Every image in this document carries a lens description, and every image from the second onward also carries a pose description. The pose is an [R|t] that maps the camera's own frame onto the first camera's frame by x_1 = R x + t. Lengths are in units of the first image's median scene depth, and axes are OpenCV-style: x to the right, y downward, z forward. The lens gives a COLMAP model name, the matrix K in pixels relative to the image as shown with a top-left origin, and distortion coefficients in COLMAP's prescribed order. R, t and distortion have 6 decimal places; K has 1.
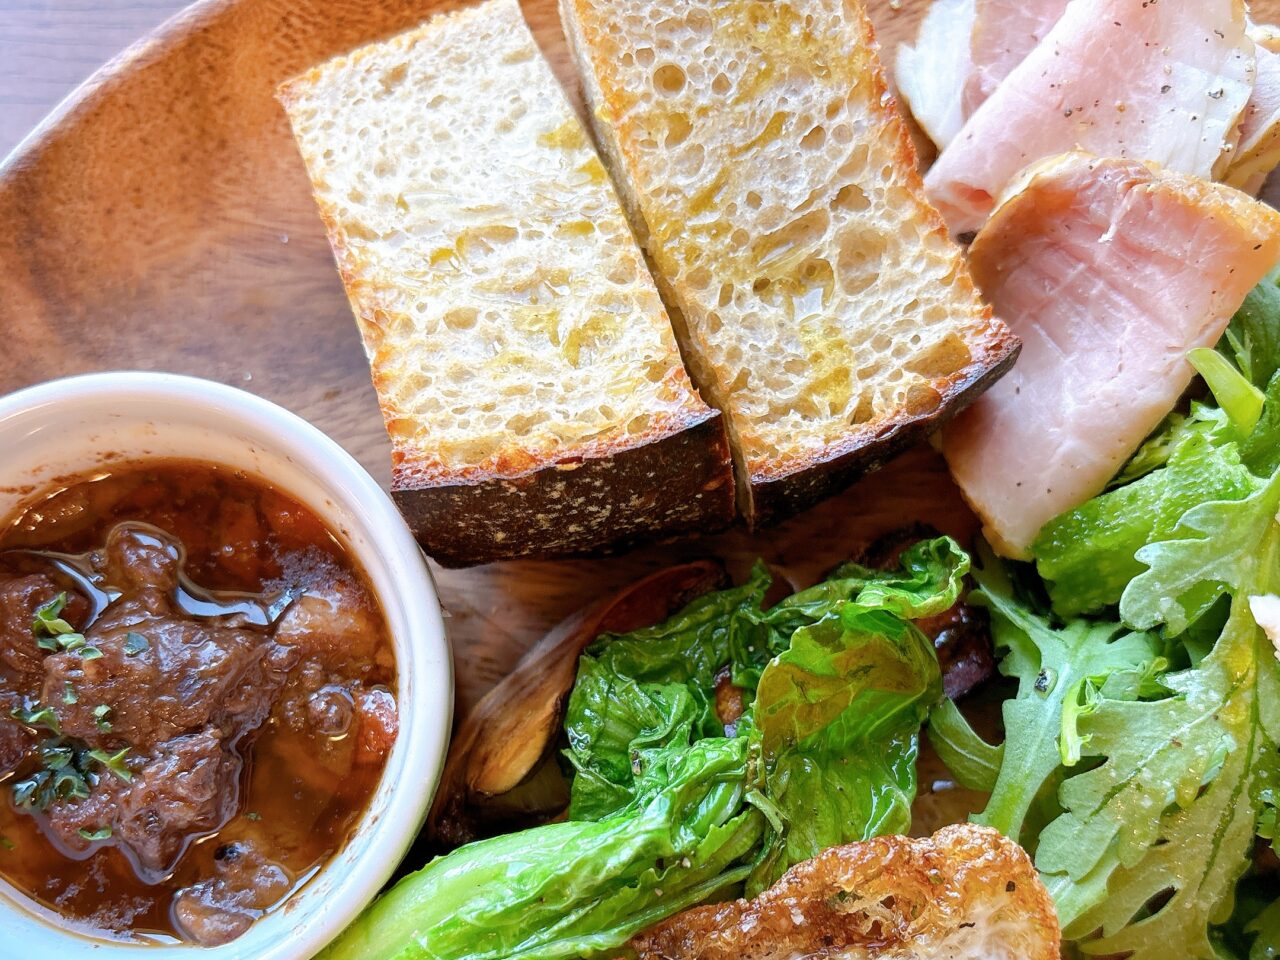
lens RADIAL K [[1347.5, 0, 607.7], [0, 1347.5, 557.5], [0, 0, 1]] dist [-0.007684, 0.000000]
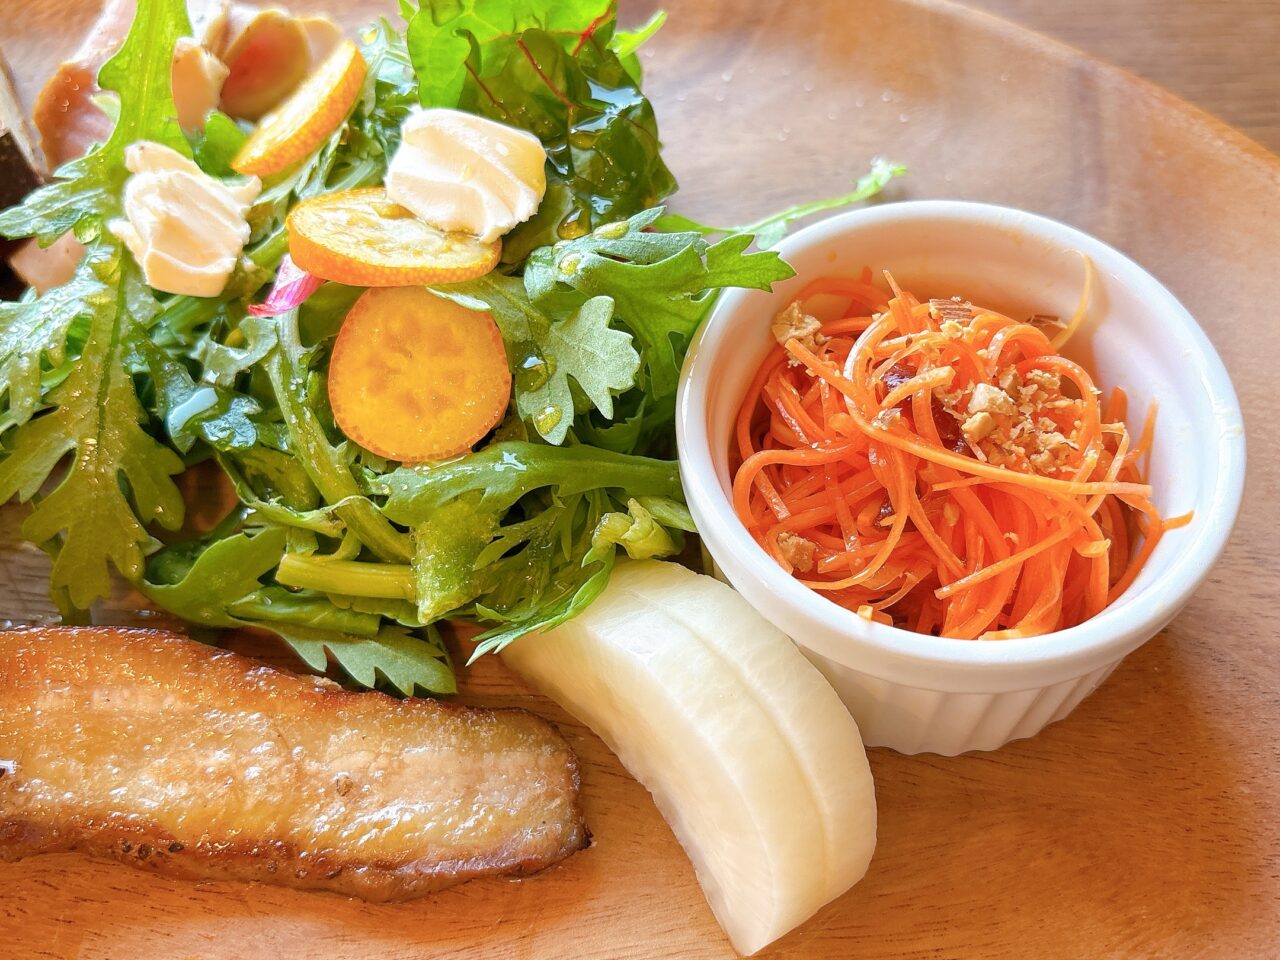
lens RADIAL K [[1347.5, 0, 668.3], [0, 1347.5, 473.4], [0, 0, 1]] dist [-0.007684, 0.000000]
pose [[0.993050, -0.076141, 0.089750, 0.822158], [0.110388, 0.867065, -0.485812, 0.883972], [-0.040829, 0.492343, 0.869443, -0.053249]]
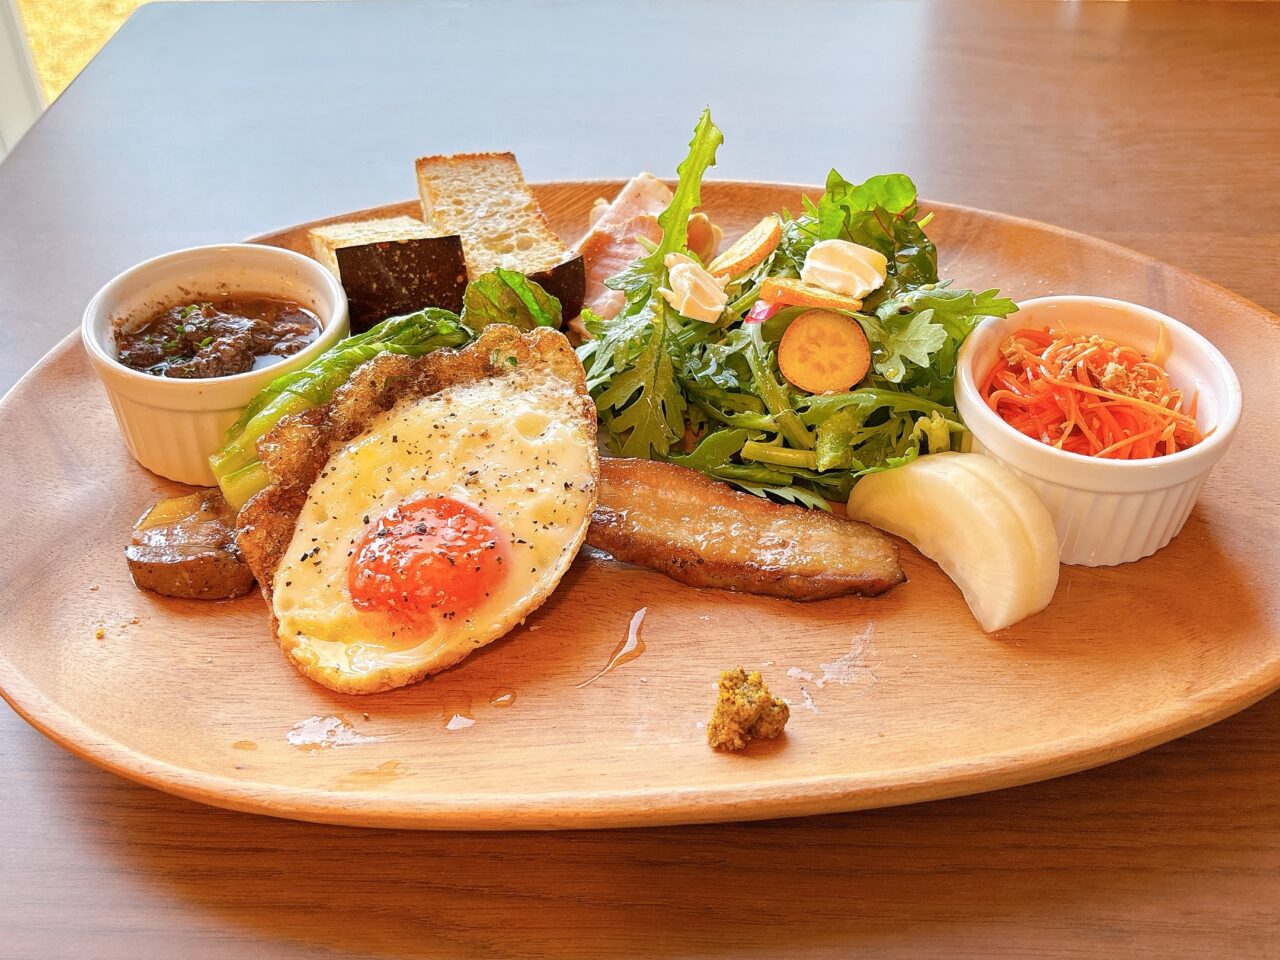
lens RADIAL K [[1347.5, 0, 643.6], [0, 1347.5, 496.0], [0, 0, 1]] dist [-0.007684, 0.000000]
pose [[0.999139, 0.009762, 0.040335, 0.322270], [0.020917, 0.720988, -0.692632, 1.995855], [-0.035842, 0.692879, 0.720163, -0.574549]]
